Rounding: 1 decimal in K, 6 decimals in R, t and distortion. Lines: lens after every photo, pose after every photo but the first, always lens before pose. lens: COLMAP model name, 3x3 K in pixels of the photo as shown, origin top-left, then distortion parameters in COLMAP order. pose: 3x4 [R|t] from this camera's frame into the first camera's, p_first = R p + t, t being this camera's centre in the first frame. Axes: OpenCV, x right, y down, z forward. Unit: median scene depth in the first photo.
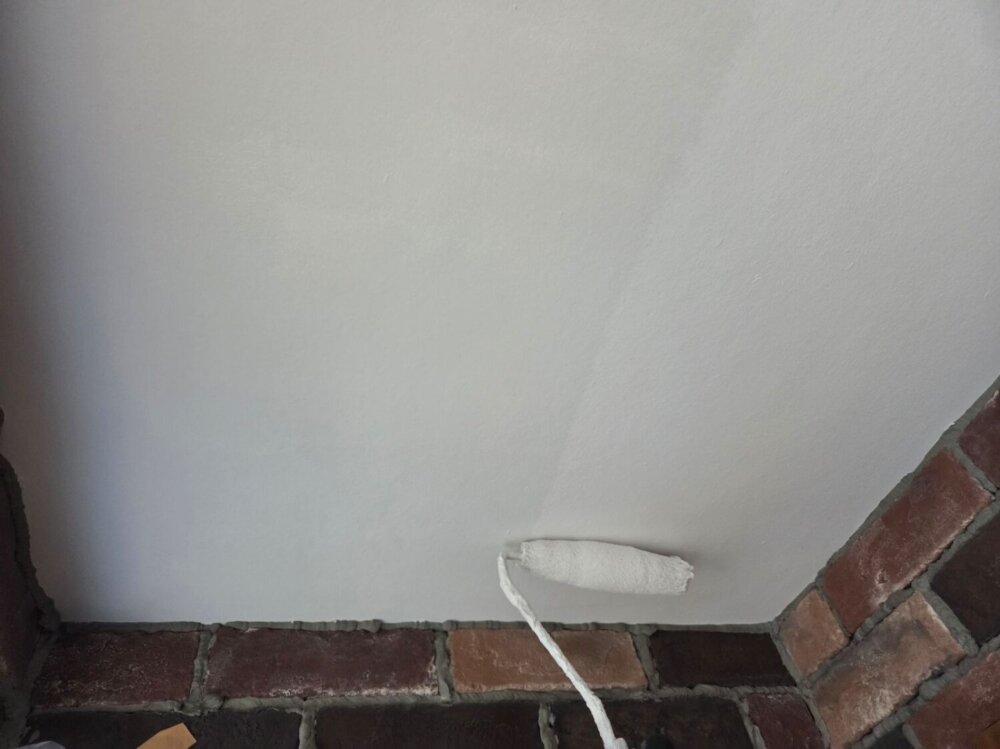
lens RADIAL K [[663.7, 0, 493.7], [0, 663.7, 377.8], [0, 0, 1]] dist [0.045978, -0.039870]
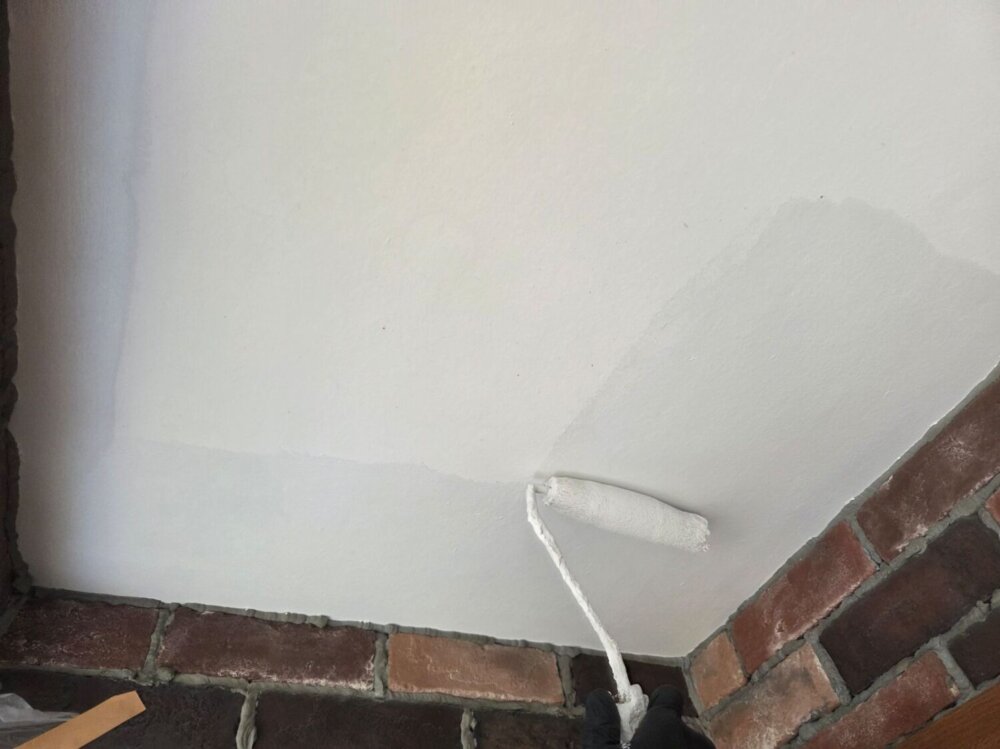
lens RADIAL K [[663.7, 0, 498.8], [0, 663.7, 376.3], [0, 0, 1]] dist [0.045978, -0.039870]
pose [[0.991151, 0.125413, 0.043493, 0.009291], [-0.124497, 0.991949, -0.023179, -0.035665], [-0.046050, 0.017559, 0.998785, -0.109743]]
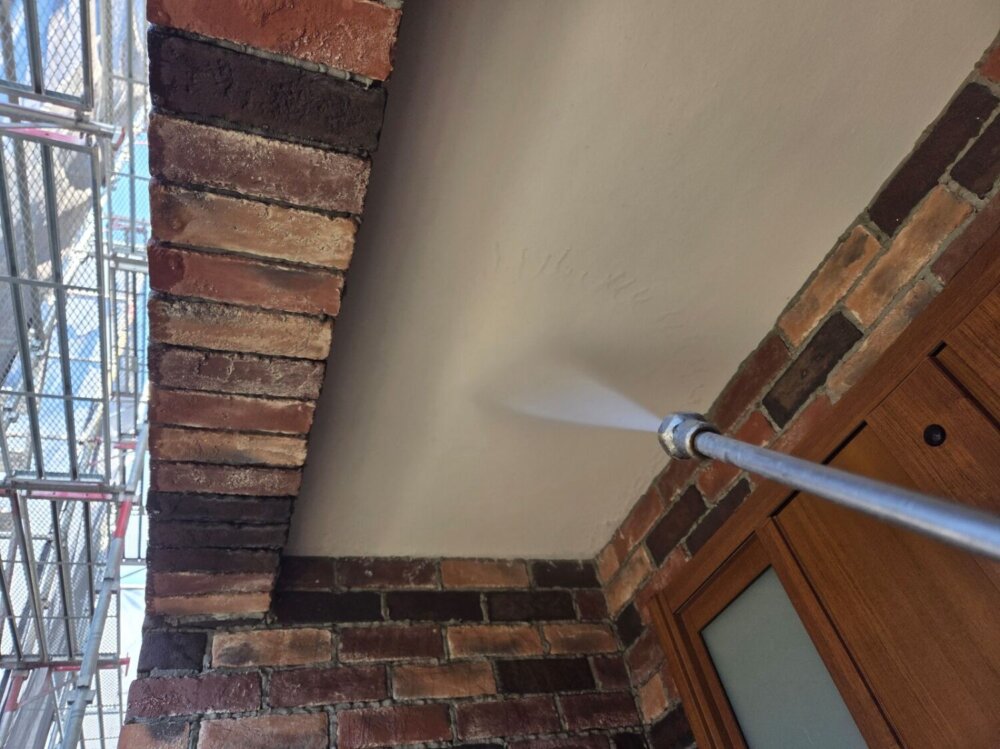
lens RADIAL K [[663.7, 0, 495.8], [0, 663.7, 370.3], [0, 0, 1]] dist [0.045978, -0.039870]
pose [[0.998375, 0.021385, 0.052813, -0.016353], [-0.024865, 0.997500, 0.066146, -0.427819], [-0.051266, -0.067351, 0.996411, -1.237366]]
